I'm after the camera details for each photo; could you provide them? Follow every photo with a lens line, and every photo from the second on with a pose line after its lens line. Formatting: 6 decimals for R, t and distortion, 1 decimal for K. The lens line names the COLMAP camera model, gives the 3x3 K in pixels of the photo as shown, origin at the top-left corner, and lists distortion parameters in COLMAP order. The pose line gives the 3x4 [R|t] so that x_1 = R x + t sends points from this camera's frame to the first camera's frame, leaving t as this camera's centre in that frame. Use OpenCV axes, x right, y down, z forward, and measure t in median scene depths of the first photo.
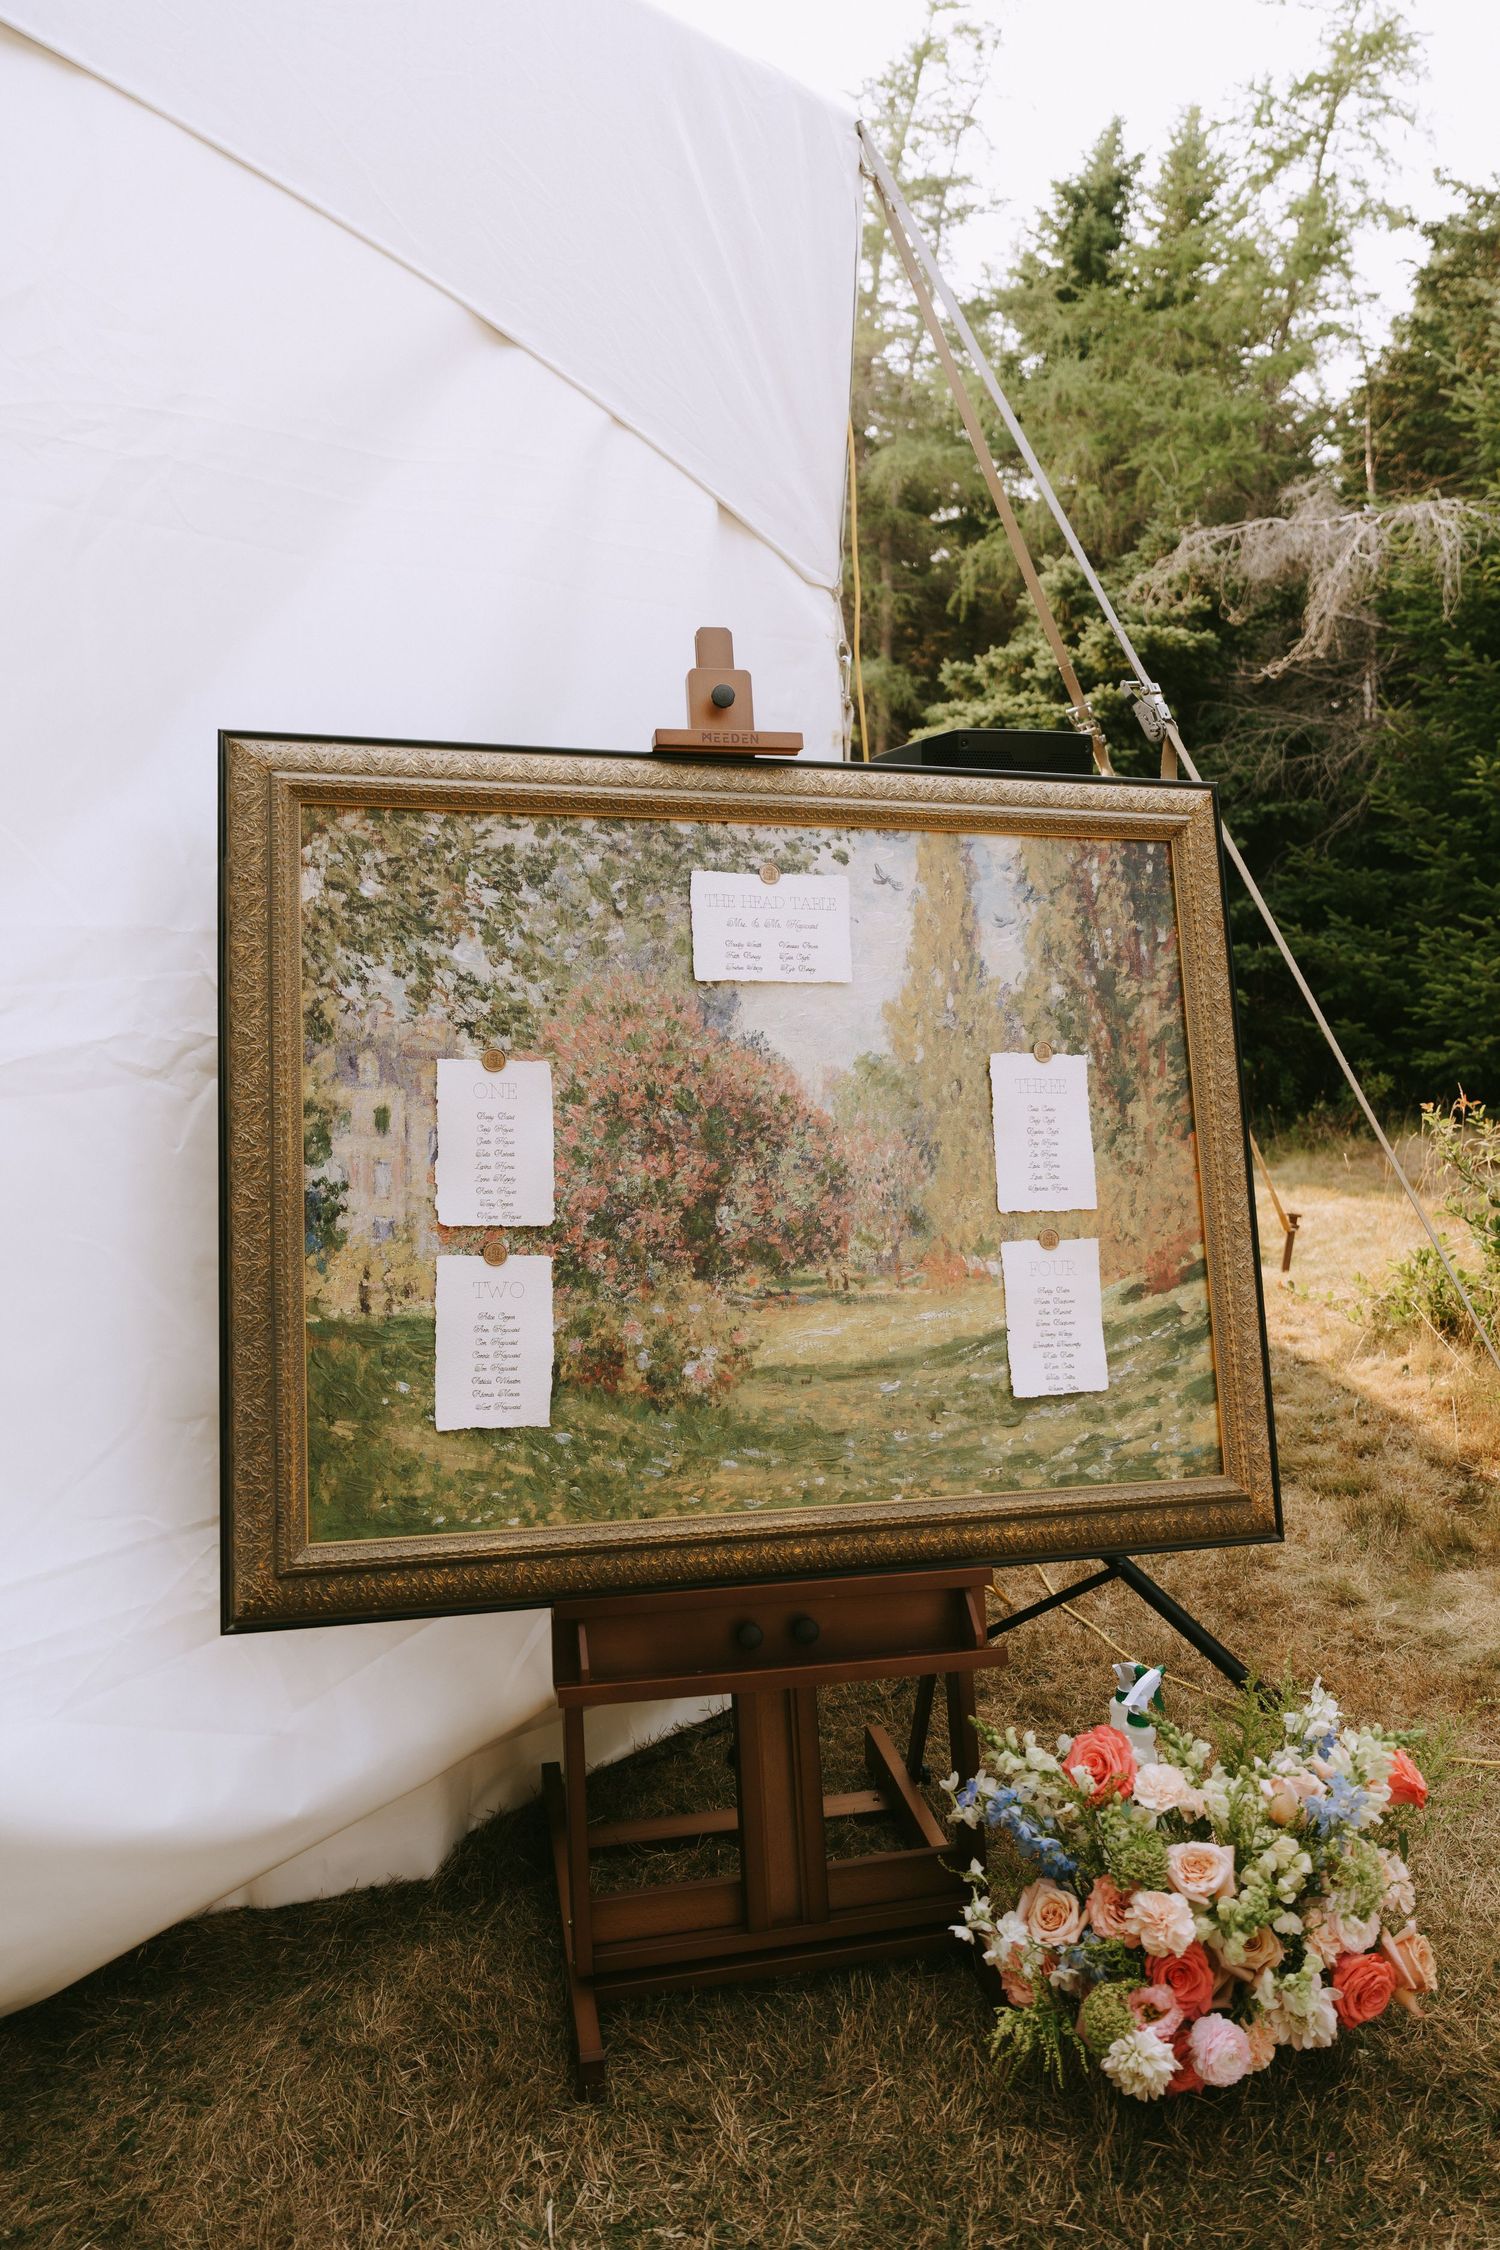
lens RADIAL K [[1491.4, 0, 753.4], [0, 1491.4, 1123.7], [0, 0, 1]] dist [-0.012403, 0.007666]
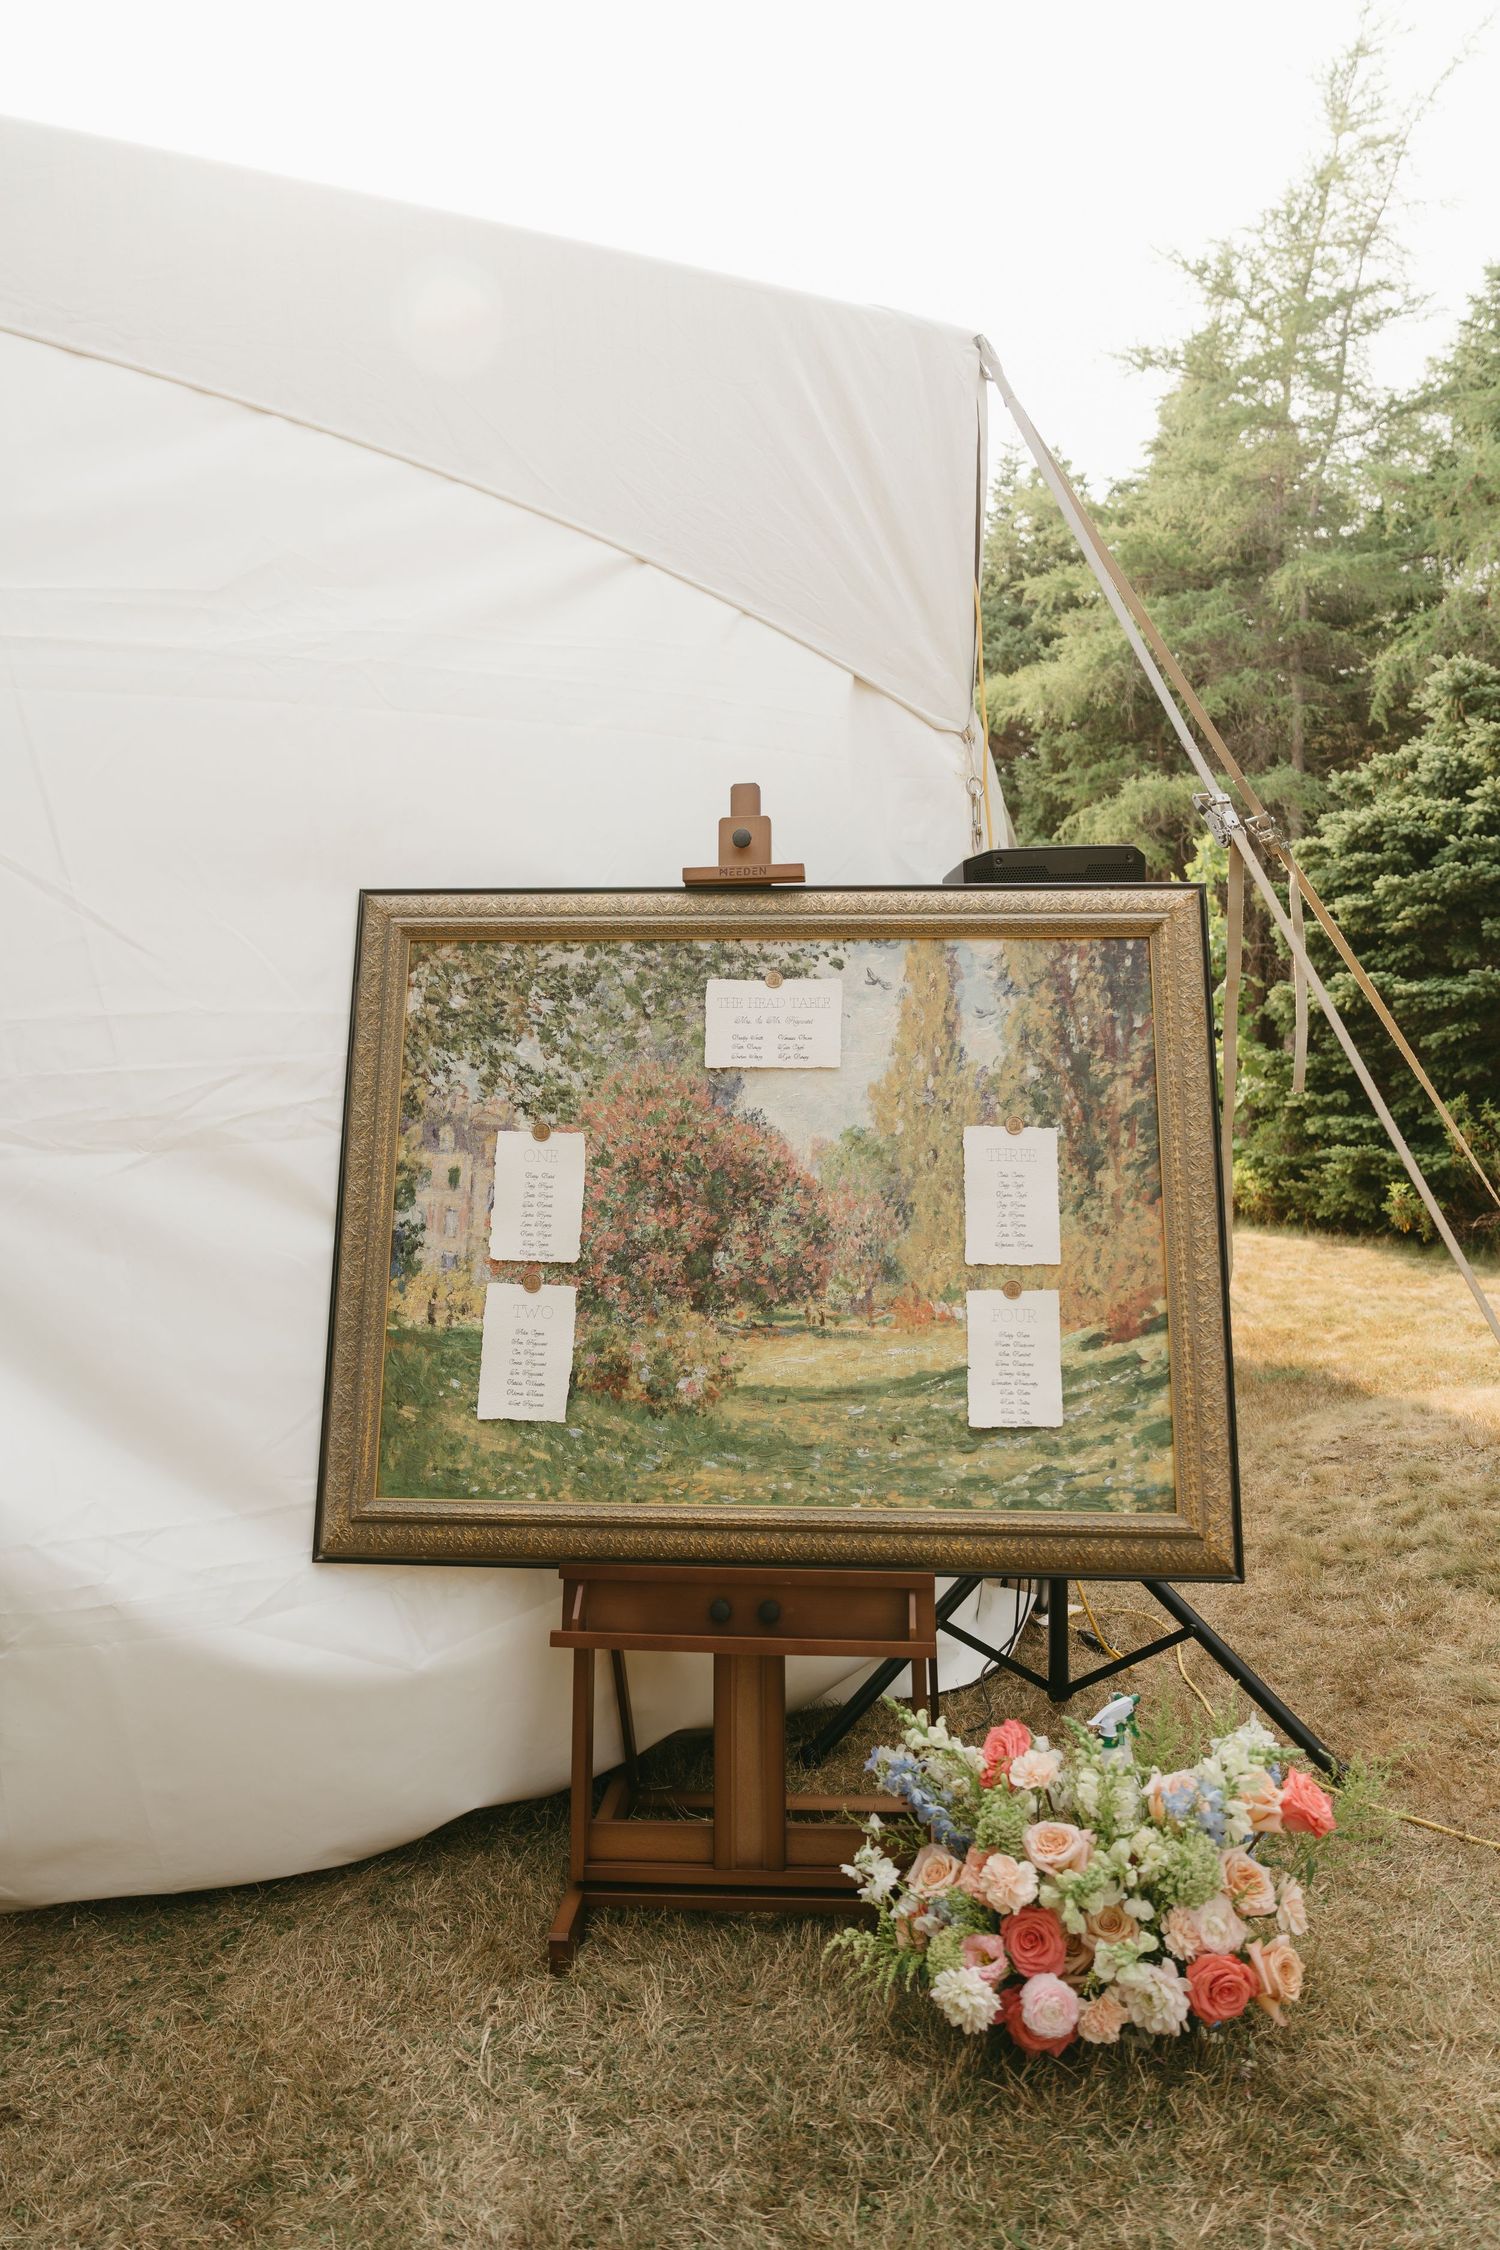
lens RADIAL K [[1491.4, 0, 747.5], [0, 1491.4, 1127.5], [0, 0, 1]] dist [-0.012403, 0.007666]
pose [[0.951019, -0.009570, -0.308984, 0.373795], [-0.016435, 0.996542, -0.081450, 0.052621], [0.308695, 0.082539, 0.947573, -0.148506]]
